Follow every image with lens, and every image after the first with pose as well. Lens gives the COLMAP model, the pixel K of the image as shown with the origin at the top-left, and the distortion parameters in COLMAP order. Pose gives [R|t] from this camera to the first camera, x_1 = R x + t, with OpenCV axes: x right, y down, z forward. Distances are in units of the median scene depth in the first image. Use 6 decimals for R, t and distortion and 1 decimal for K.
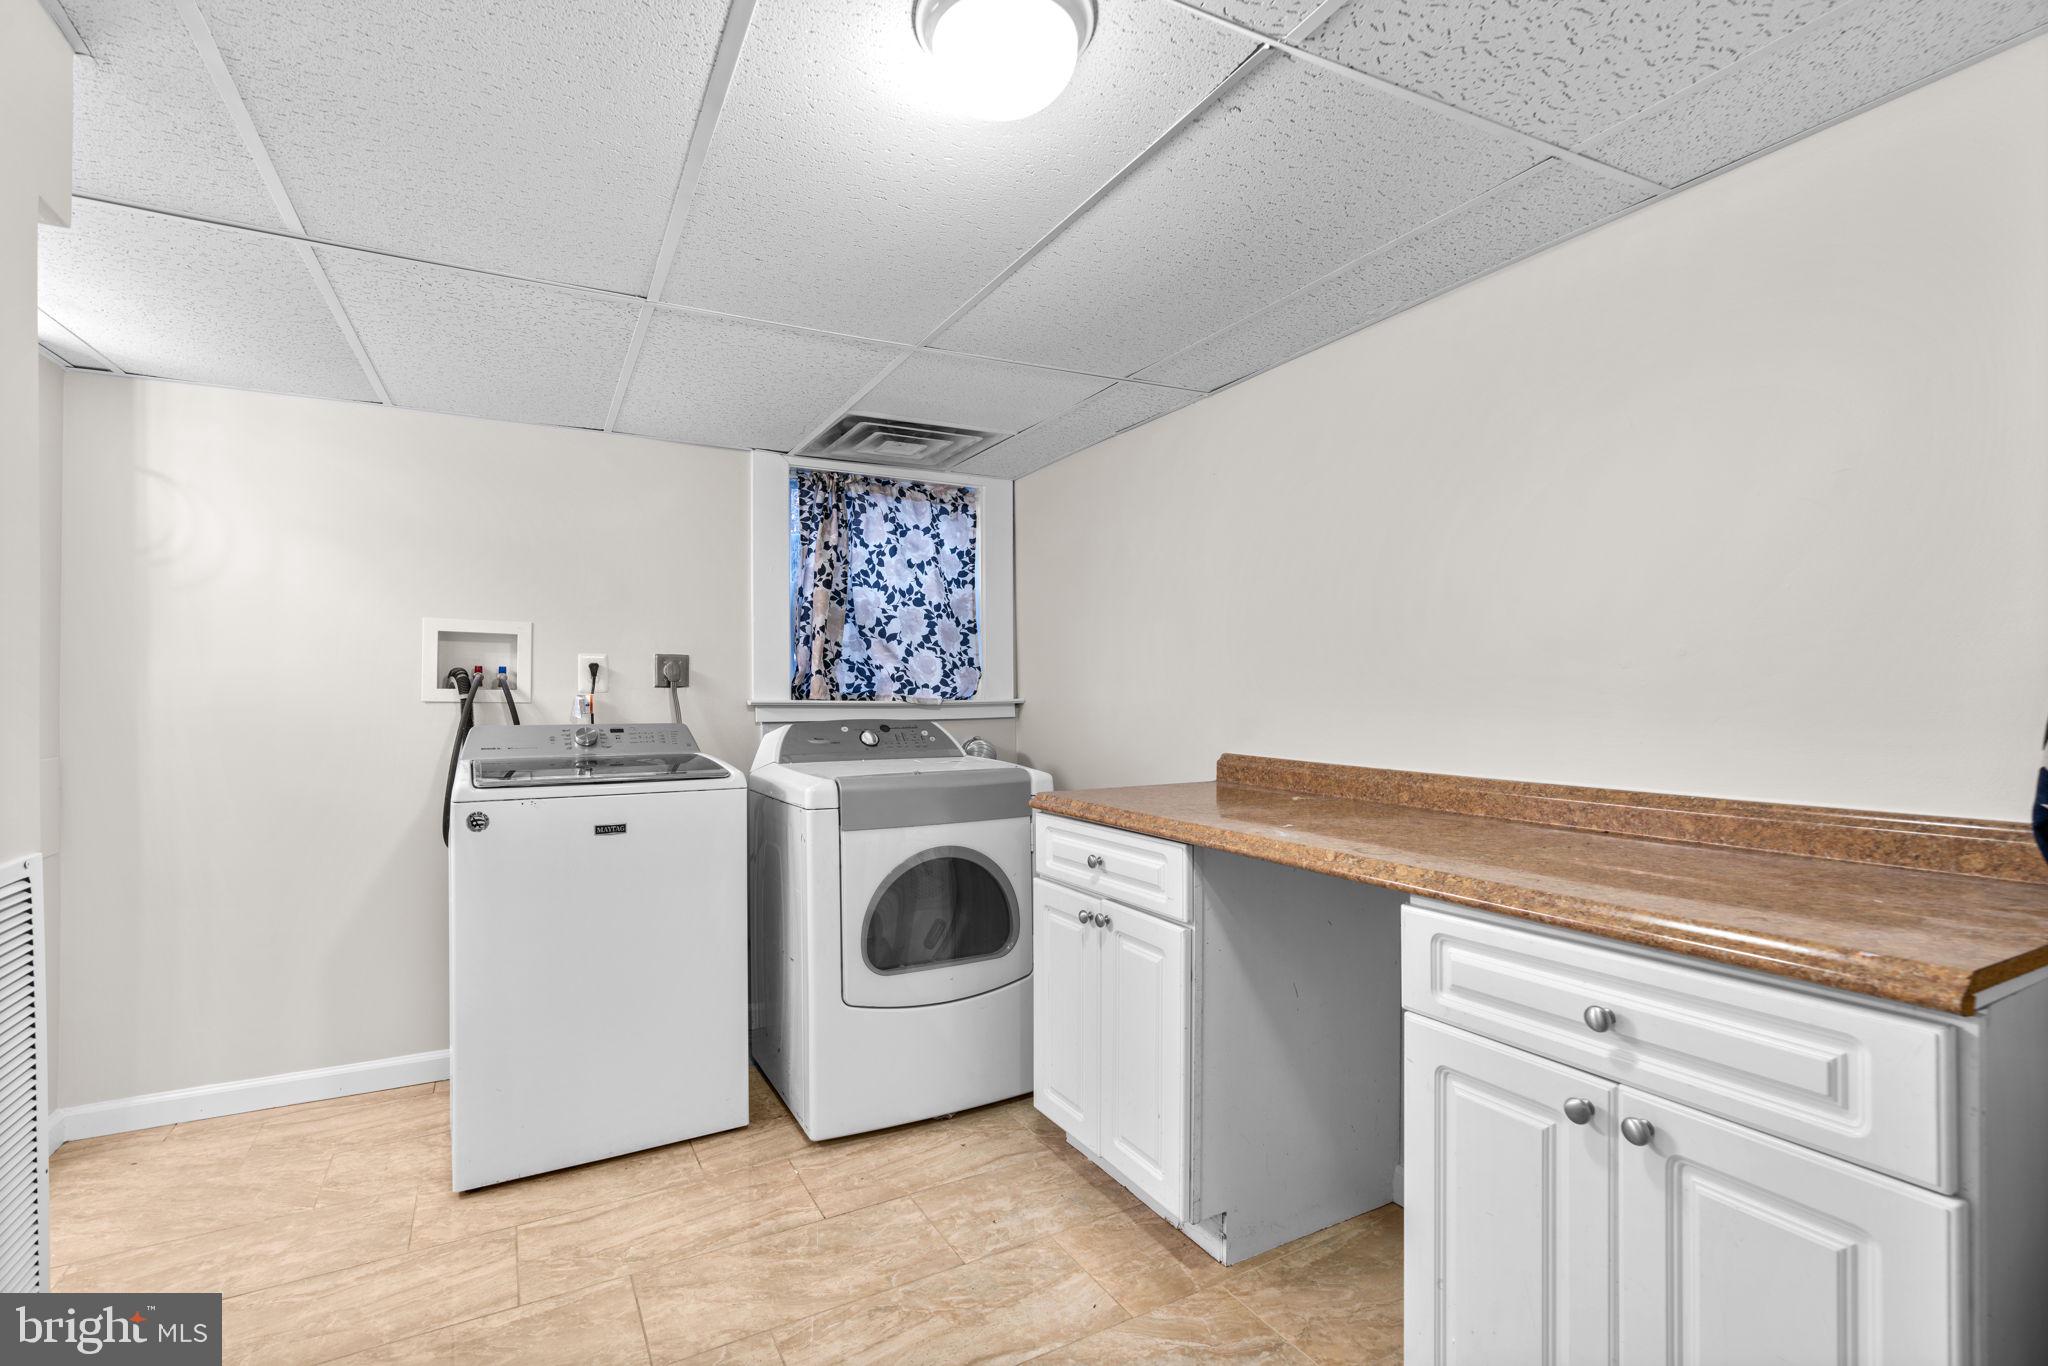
lens RADIAL K [[926.3, 0, 1020.4], [0, 926.3, 692.4], [0, 0, 1]] dist [-0.010360, 0.002018]
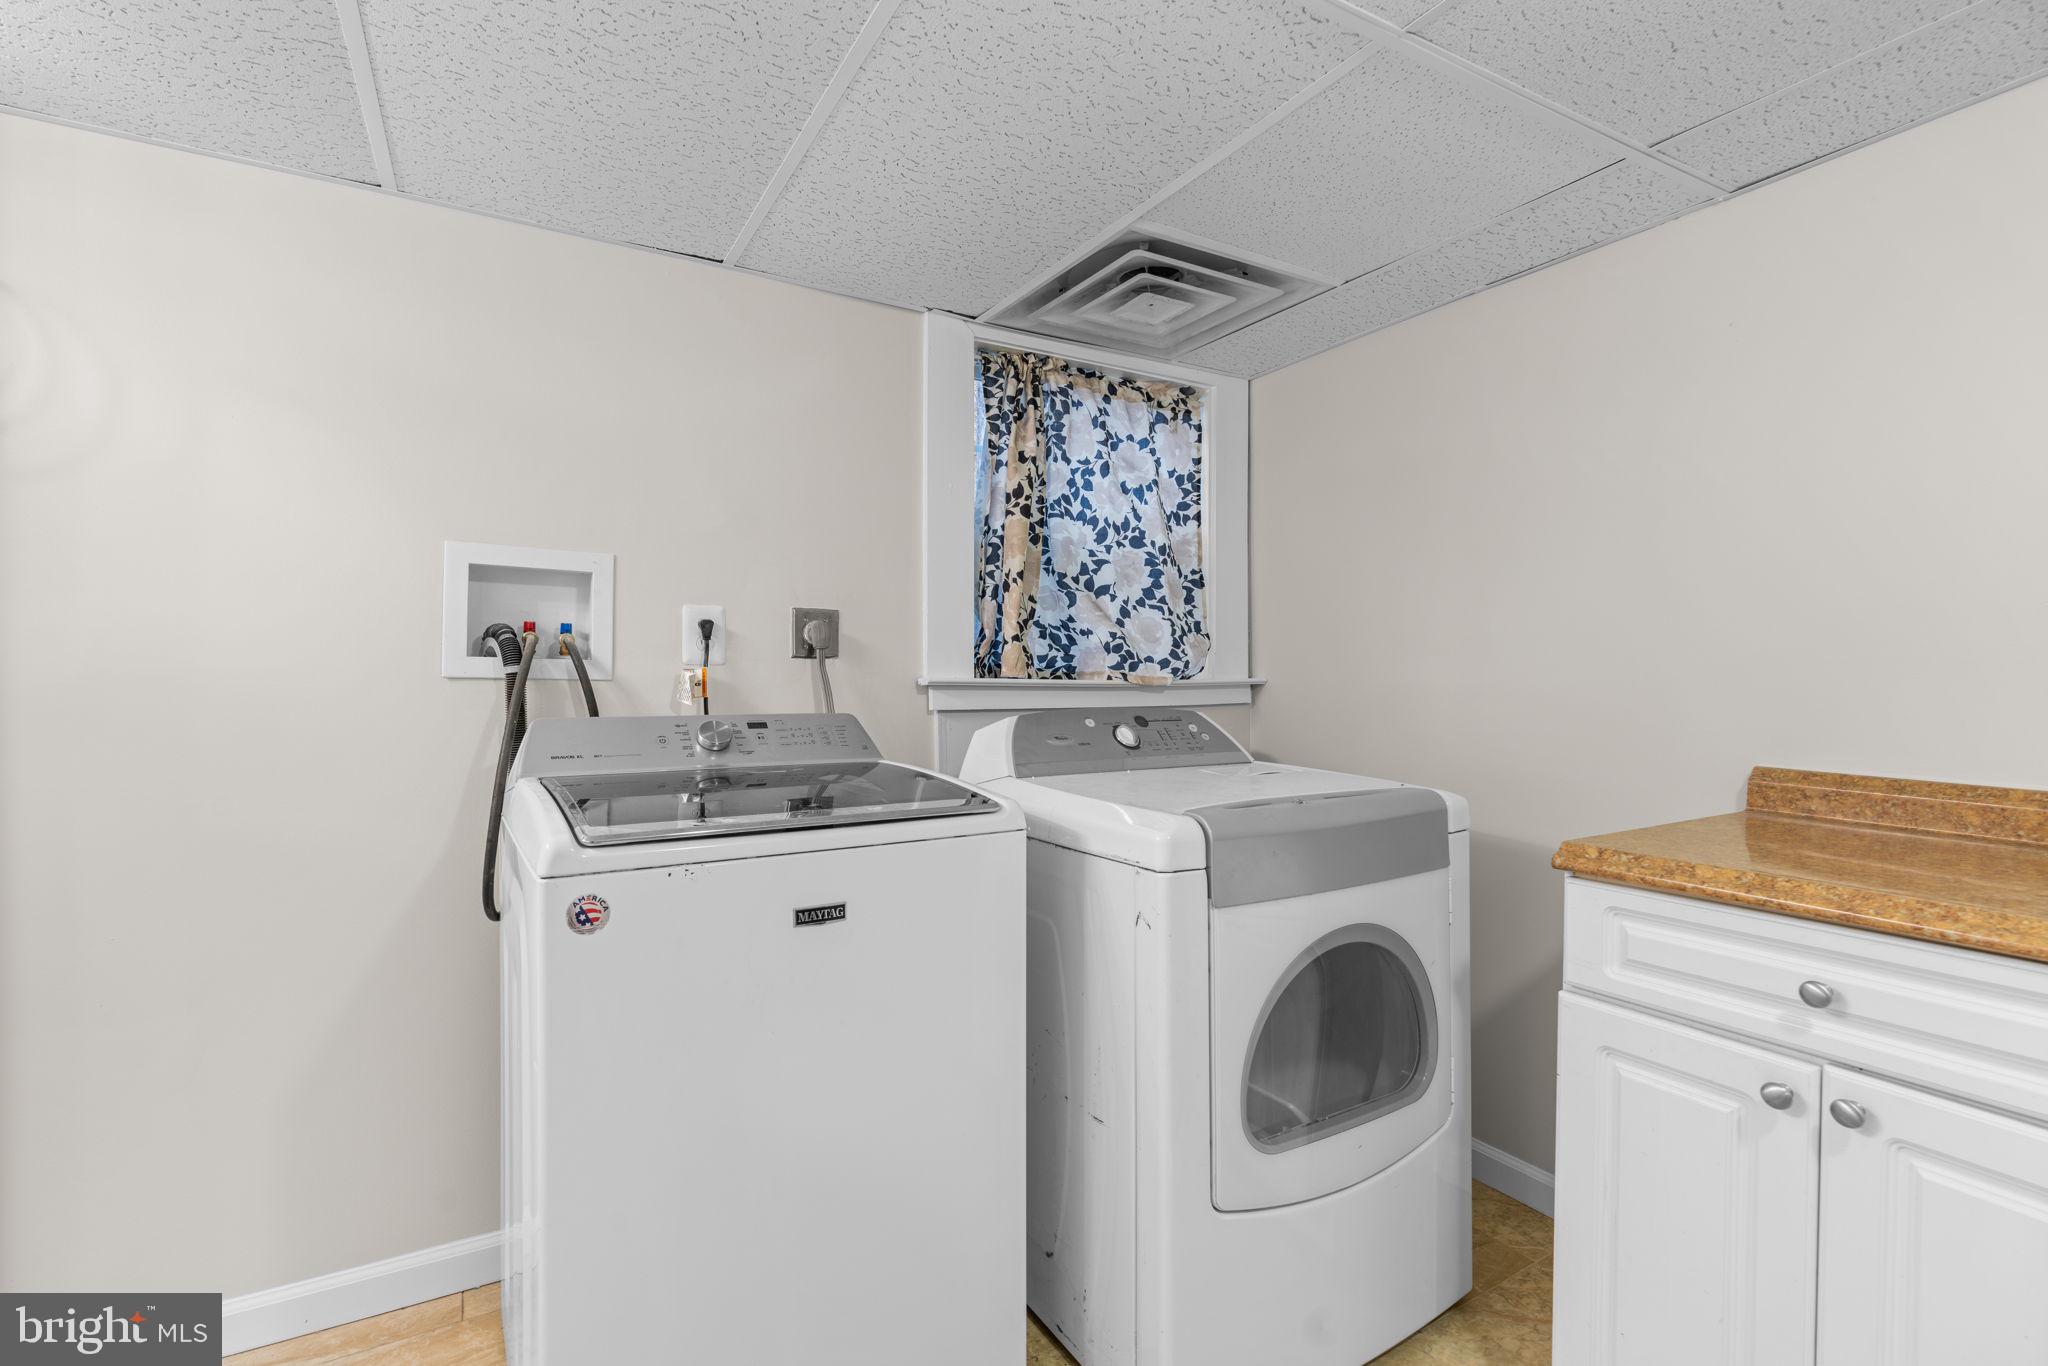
lens RADIAL K [[926.3, 0, 1026.2], [0, 926.3, 672.9], [0, 0, 1]] dist [-0.010360, 0.002018]
pose [[0.999416, 0.005915, 0.033651, -0.238250], [-0.005971, 0.999981, 0.001572, 0.003097], [-0.033641, -0.001772, 0.999432, 0.315634]]
